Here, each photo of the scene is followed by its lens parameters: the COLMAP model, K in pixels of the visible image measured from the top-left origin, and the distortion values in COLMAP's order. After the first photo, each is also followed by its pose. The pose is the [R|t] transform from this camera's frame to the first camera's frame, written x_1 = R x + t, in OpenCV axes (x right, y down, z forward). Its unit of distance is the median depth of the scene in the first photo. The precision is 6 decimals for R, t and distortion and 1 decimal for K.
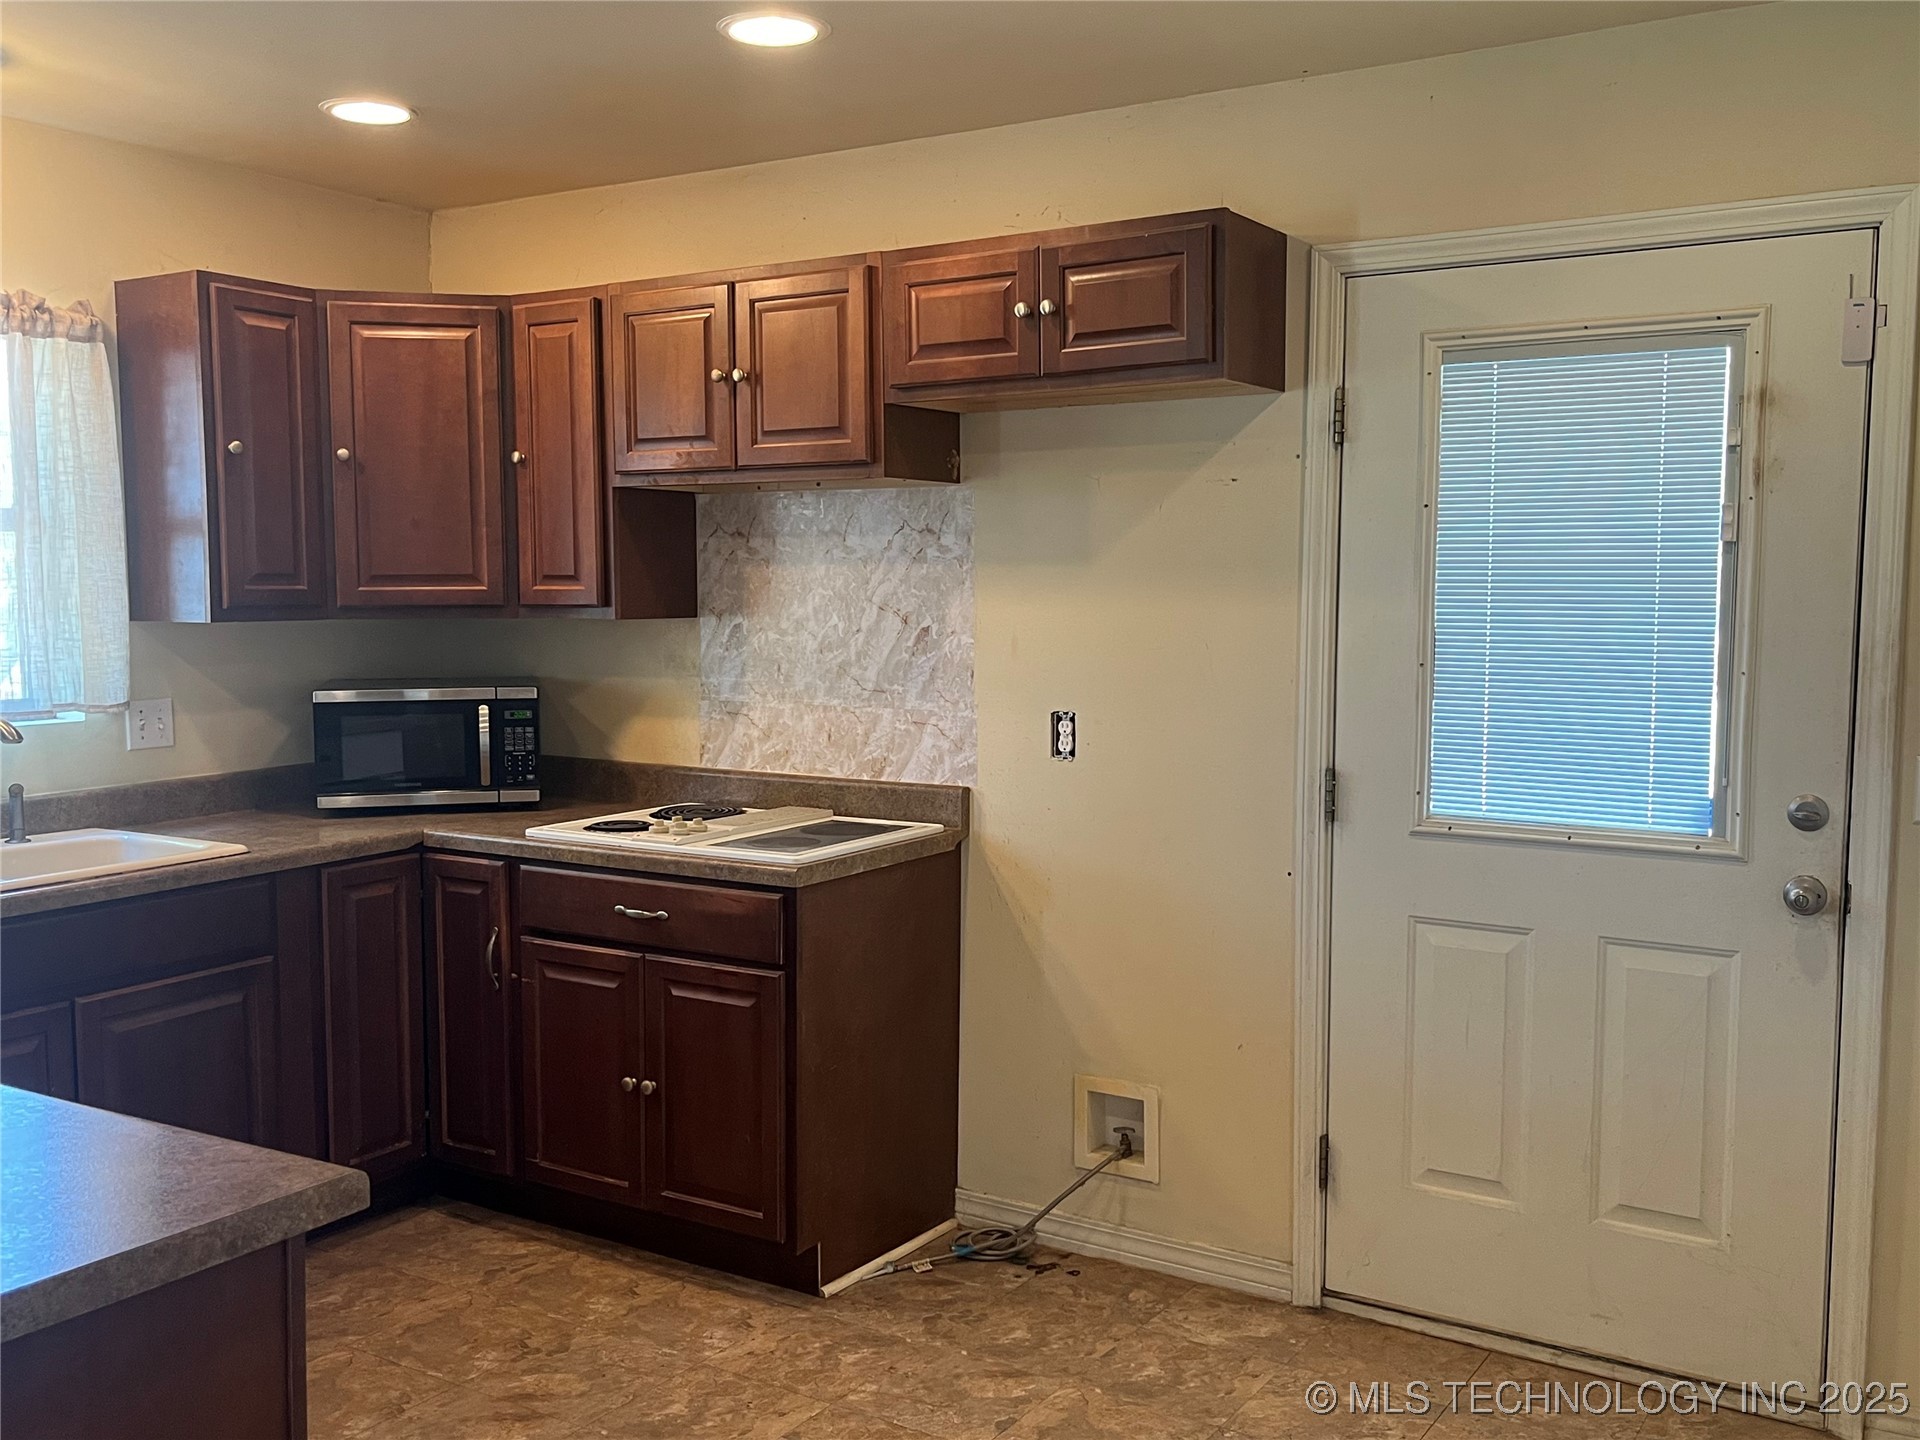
lens RADIAL K [[1767.2, 0, 964.7], [0, 1767.2, 723.8], [0, 0, 1]] dist [0.041427, 0.000000]
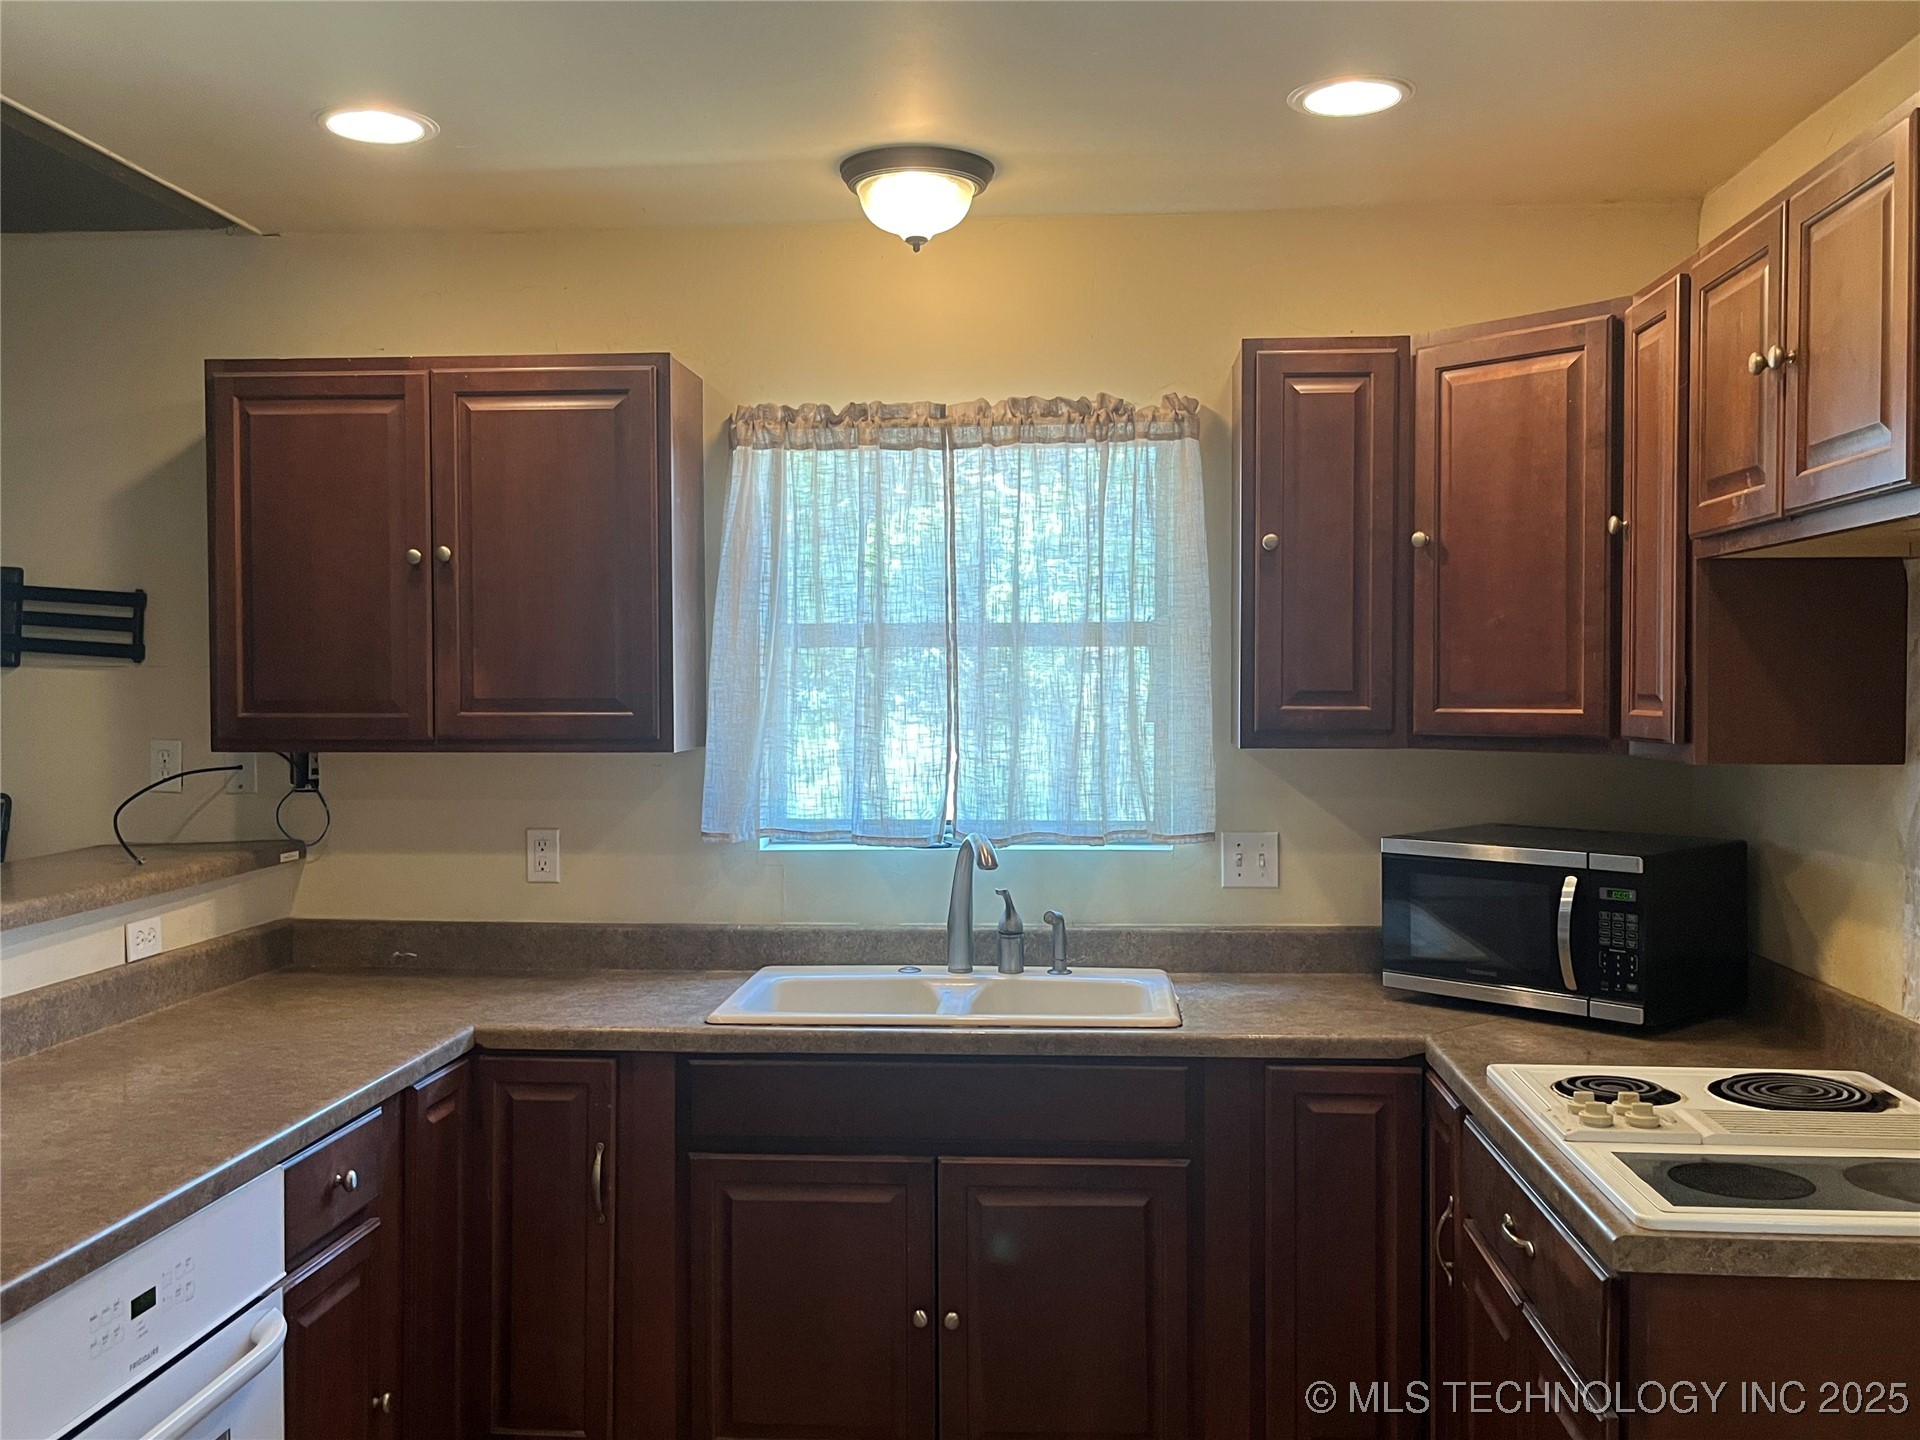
lens RADIAL K [[1767.2, 0, 962.8], [0, 1767.2, 718.5], [0, 0, 1]] dist [0.041427, 0.000000]
pose [[0.472197, 0.019805, -0.881270, 0.241617], [-0.073205, 0.997175, -0.016815, -0.044114], [0.878448, 0.072454, 0.472313, 0.453017]]
